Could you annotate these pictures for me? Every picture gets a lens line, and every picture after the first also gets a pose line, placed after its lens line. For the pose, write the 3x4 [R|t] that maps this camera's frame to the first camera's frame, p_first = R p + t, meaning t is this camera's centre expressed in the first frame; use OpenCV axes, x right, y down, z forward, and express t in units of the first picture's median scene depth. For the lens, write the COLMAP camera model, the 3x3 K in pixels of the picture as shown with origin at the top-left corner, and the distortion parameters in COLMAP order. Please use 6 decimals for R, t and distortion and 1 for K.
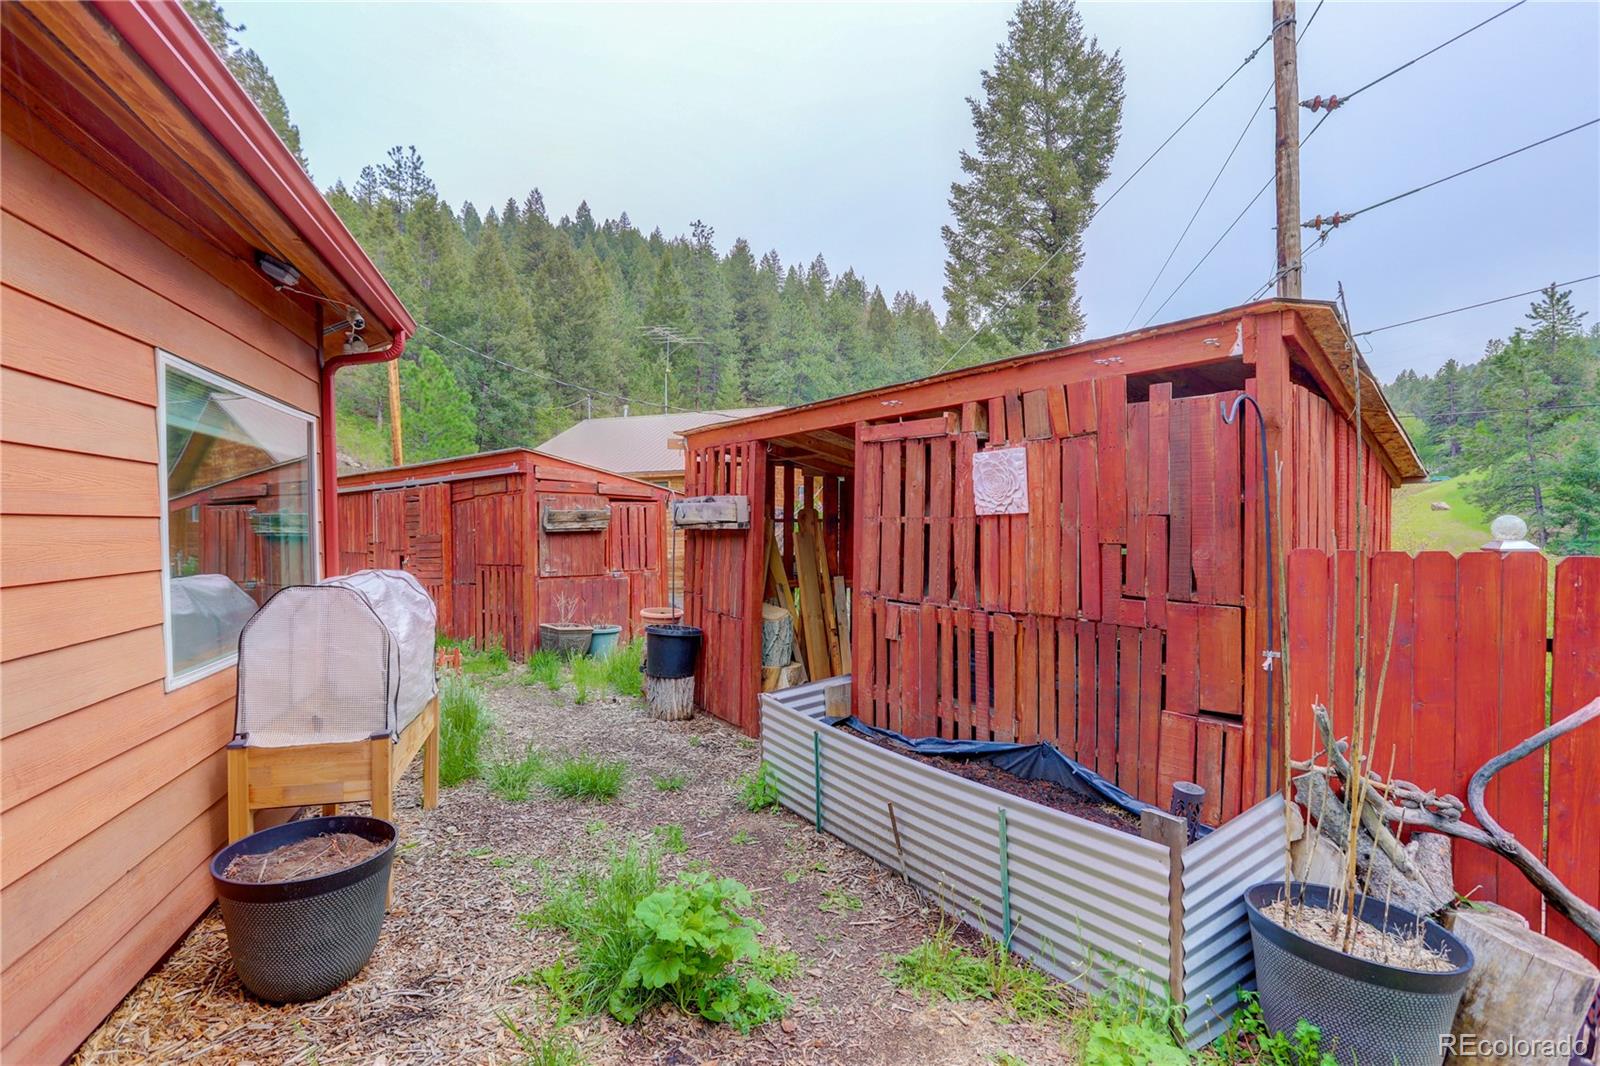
lens RADIAL K [[787.9, 0, 797.5], [0, 787.9, 500.5], [0, 0, 1]] dist [-0.060869, 0.021693]
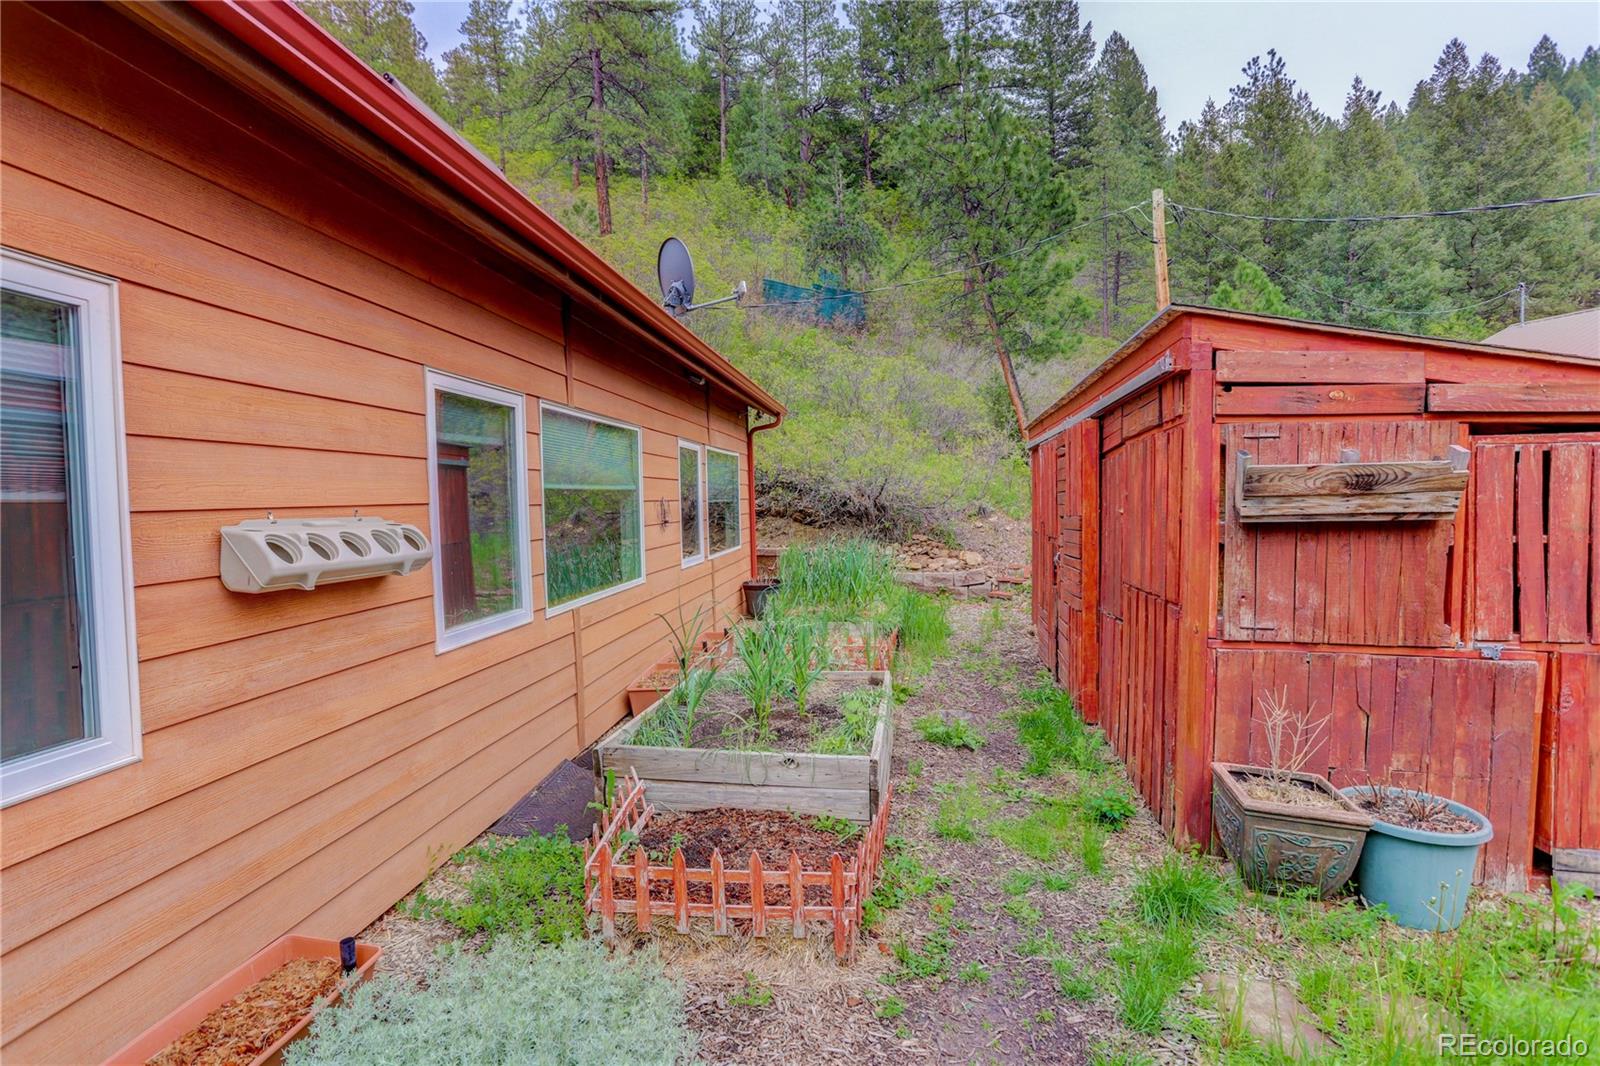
lens RADIAL K [[791.3, 0, 800.0], [0, 791.3, 533.0], [0, 0, 1]] dist [-0.037570, 0.022015]
pose [[0.526634, 0.046983, -0.848793, -0.103962], [0.030355, 0.996795, 0.074010, 0.009785], [0.849550, -0.064741, 0.523520, 0.573487]]
